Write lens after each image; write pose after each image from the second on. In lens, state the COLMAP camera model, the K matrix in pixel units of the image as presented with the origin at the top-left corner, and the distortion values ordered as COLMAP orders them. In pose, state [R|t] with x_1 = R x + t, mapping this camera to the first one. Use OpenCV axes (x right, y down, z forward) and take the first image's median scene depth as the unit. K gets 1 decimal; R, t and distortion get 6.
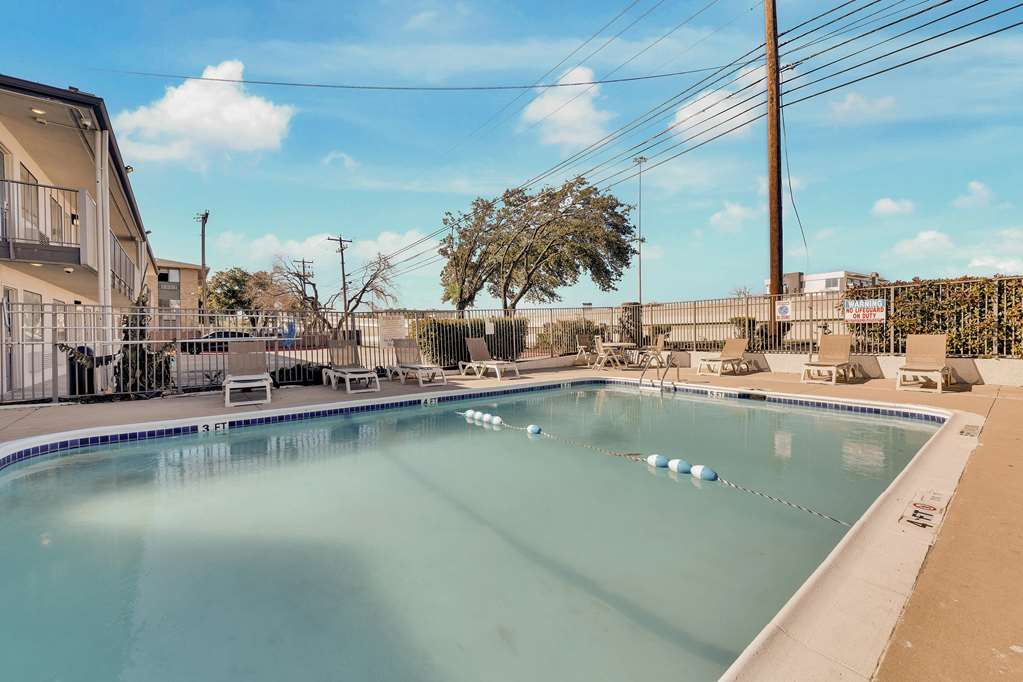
lens RADIAL K [[471.7, 0, 515.1], [0, 471.7, 344.1], [0, 0, 1]] dist [0.001350, -0.000185]
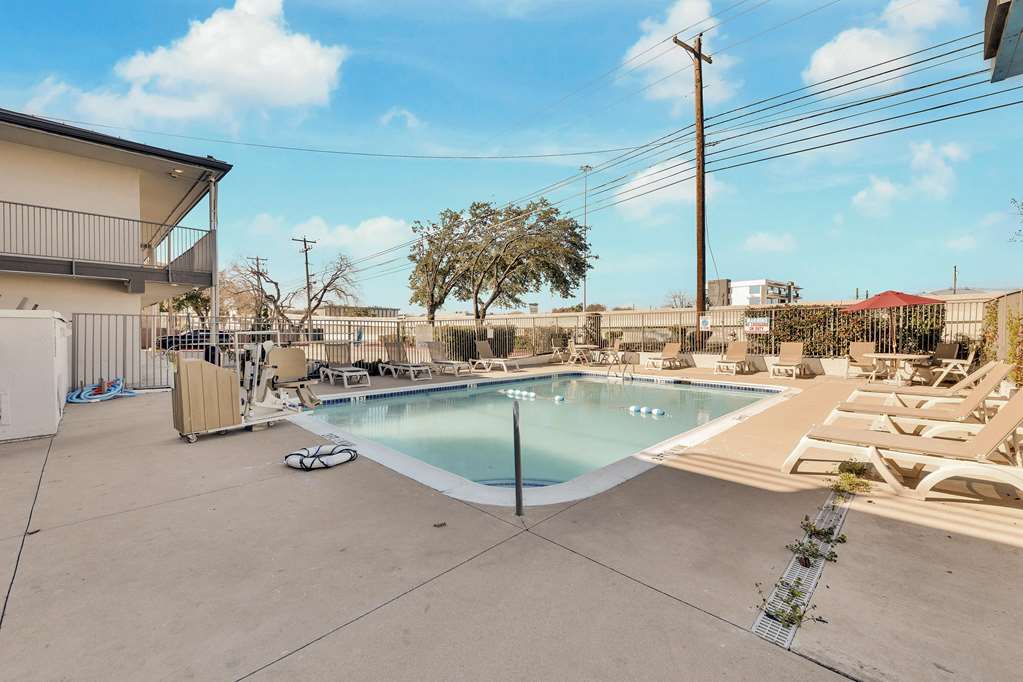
lens RADIAL K [[471.7, 0, 515.1], [0, 471.7, 344.1], [0, 0, 1]] dist [0.001350, -0.000185]
pose [[0.992976, 0.007940, 0.118046, -0.112585], [-0.008266, 0.999963, 0.002271, -0.006056], [-0.118024, -0.003231, 0.993005, -0.234783]]
